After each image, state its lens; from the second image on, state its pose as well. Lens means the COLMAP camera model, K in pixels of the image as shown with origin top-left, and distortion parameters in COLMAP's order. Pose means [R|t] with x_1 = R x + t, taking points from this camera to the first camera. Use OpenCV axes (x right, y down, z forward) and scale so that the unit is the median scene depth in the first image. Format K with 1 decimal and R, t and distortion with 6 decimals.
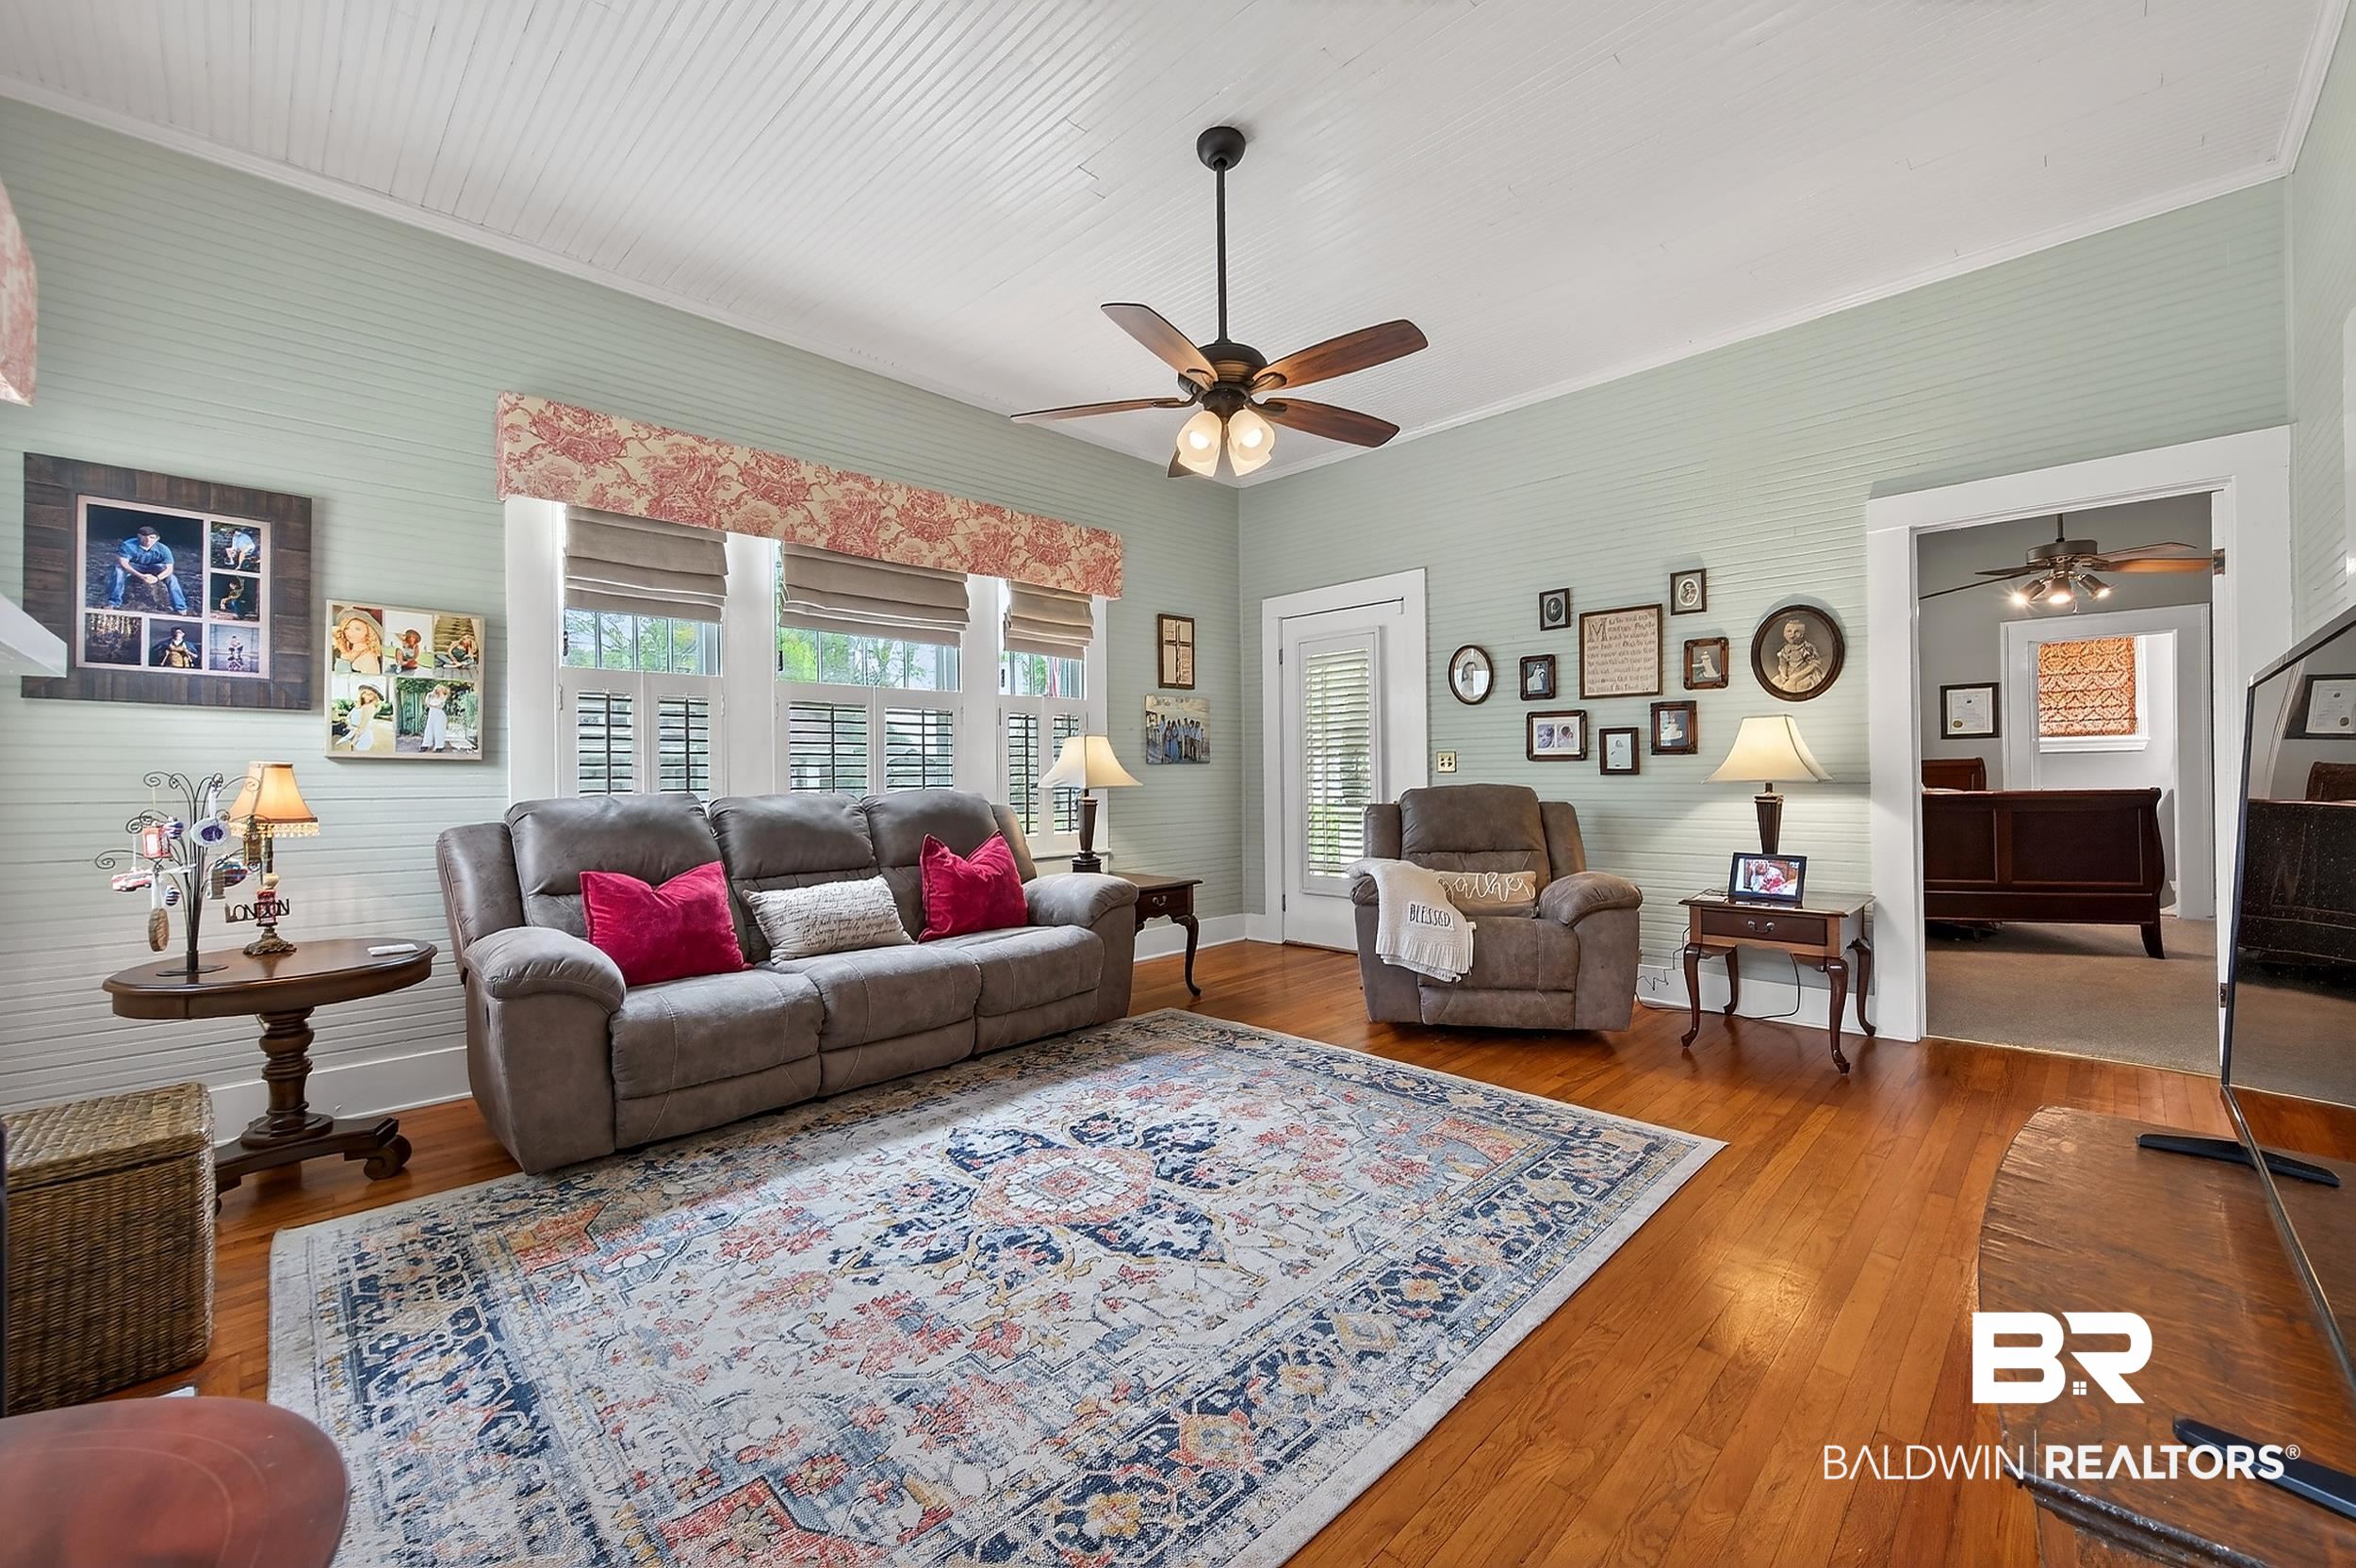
lens RADIAL K [[933.1, 0, 1202.2], [0, 933.1, 781.9], [0, 0, 1]] dist [0.013582, 0.000002]
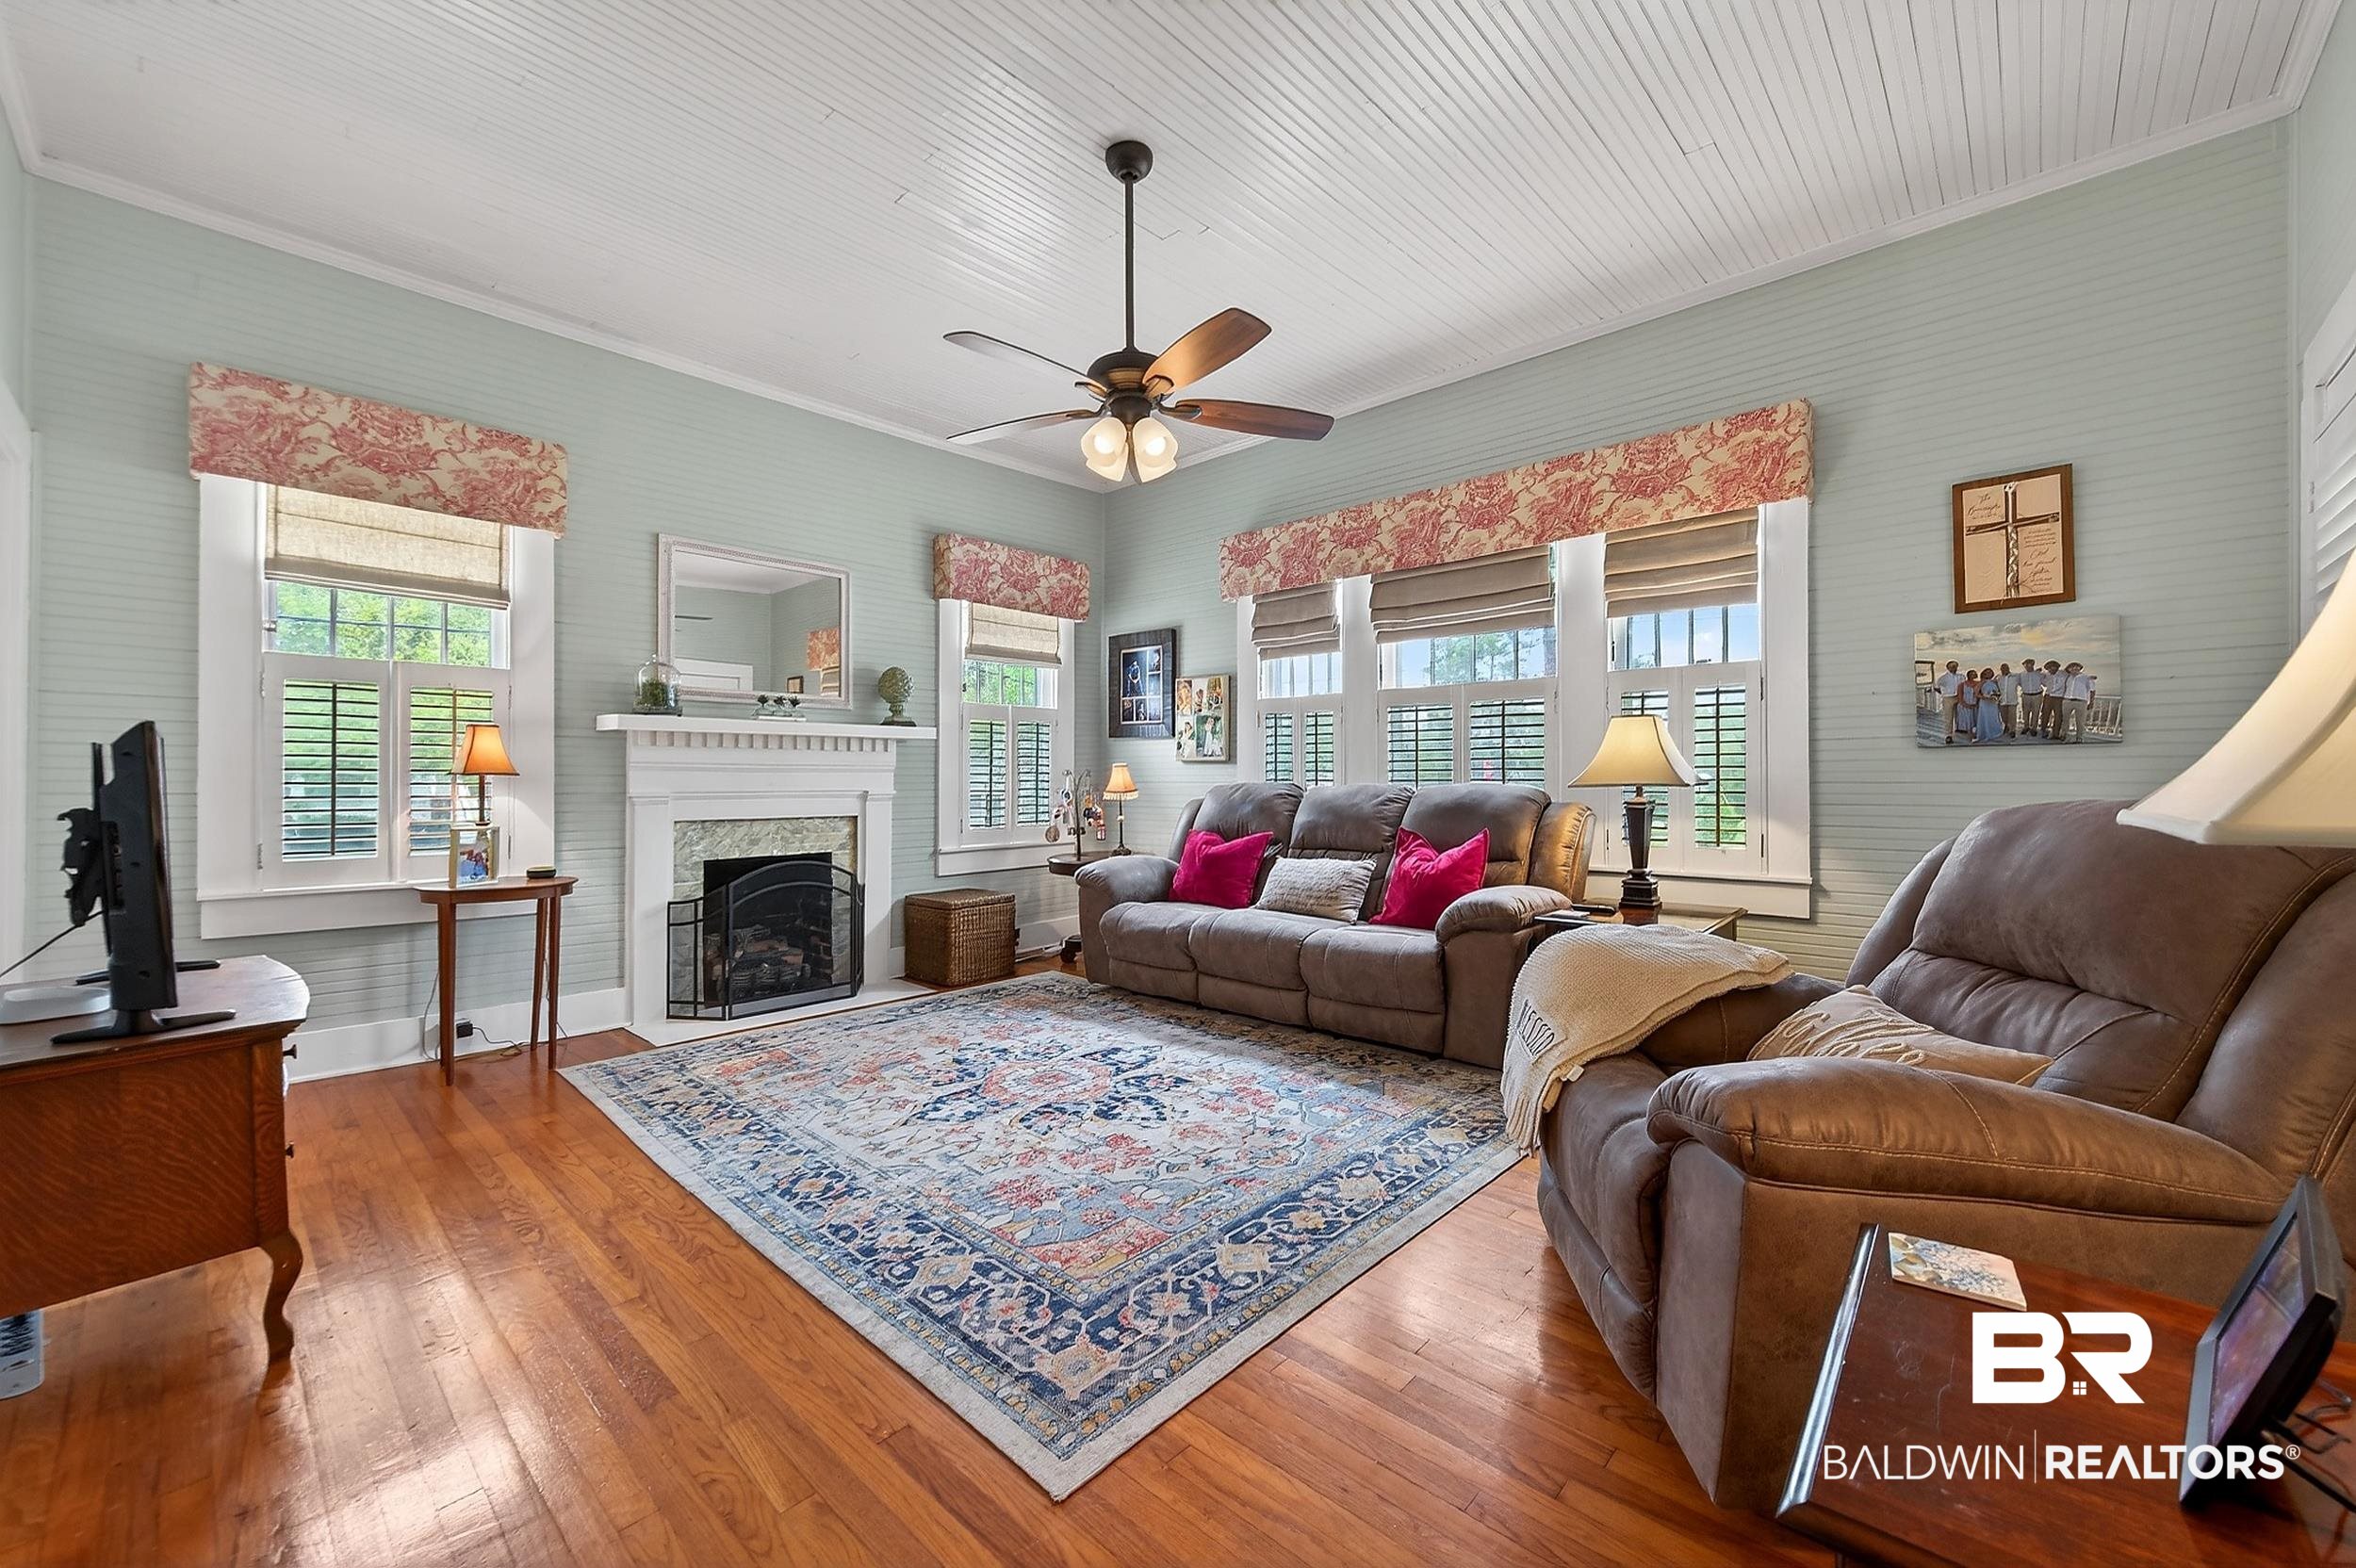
lens RADIAL K [[933.1, 0, 1182.6], [0, 933.1, 776.6], [0, 0, 1]] dist [0.013582, 0.000002]
pose [[0.013776, 0.011541, -0.999839, 1.044075], [-0.001035, 0.999933, 0.011528, -0.015475], [0.999905, 0.000876, 0.013787, 1.036021]]
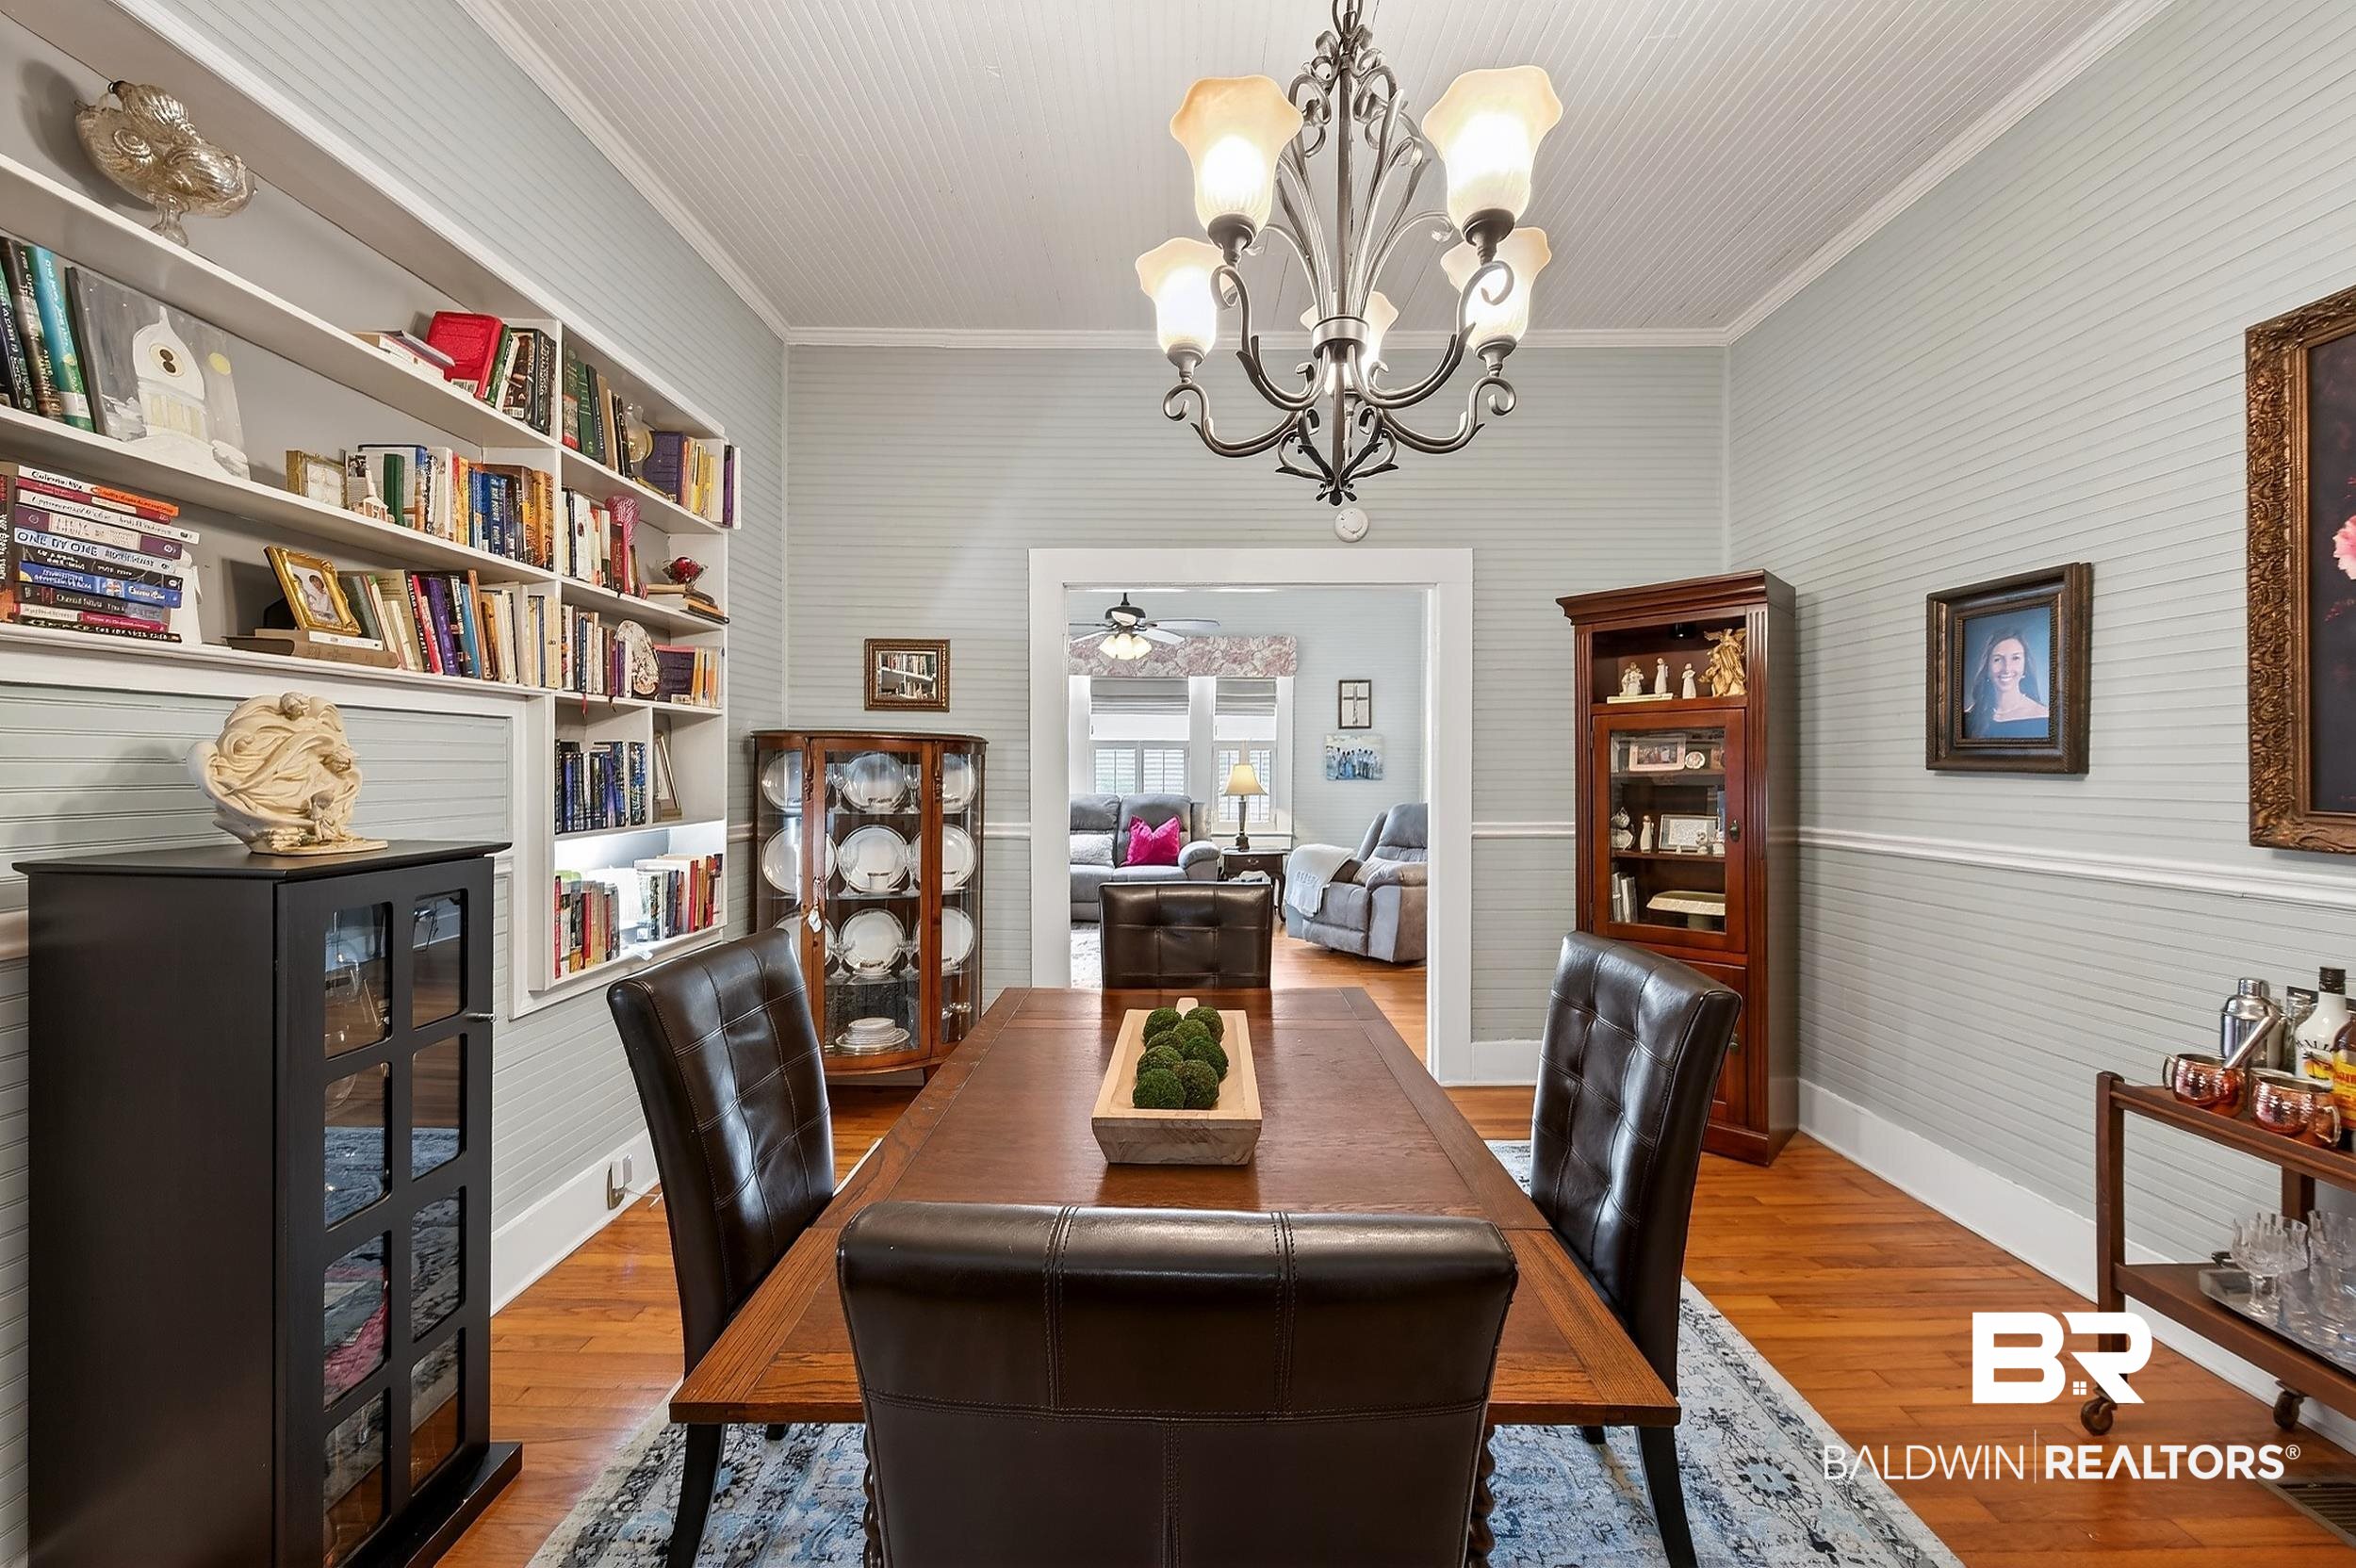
lens RADIAL K [[933.1, 0, 1183.3], [0, 933.1, 773.6], [0, 0, 1]] dist [0.013582, 0.000002]
pose [[0.694222, 0.021211, -0.719448, 1.726211], [-0.018102, 0.999764, 0.012008, -0.085005], [0.719533, 0.004687, 0.694443, -0.453818]]
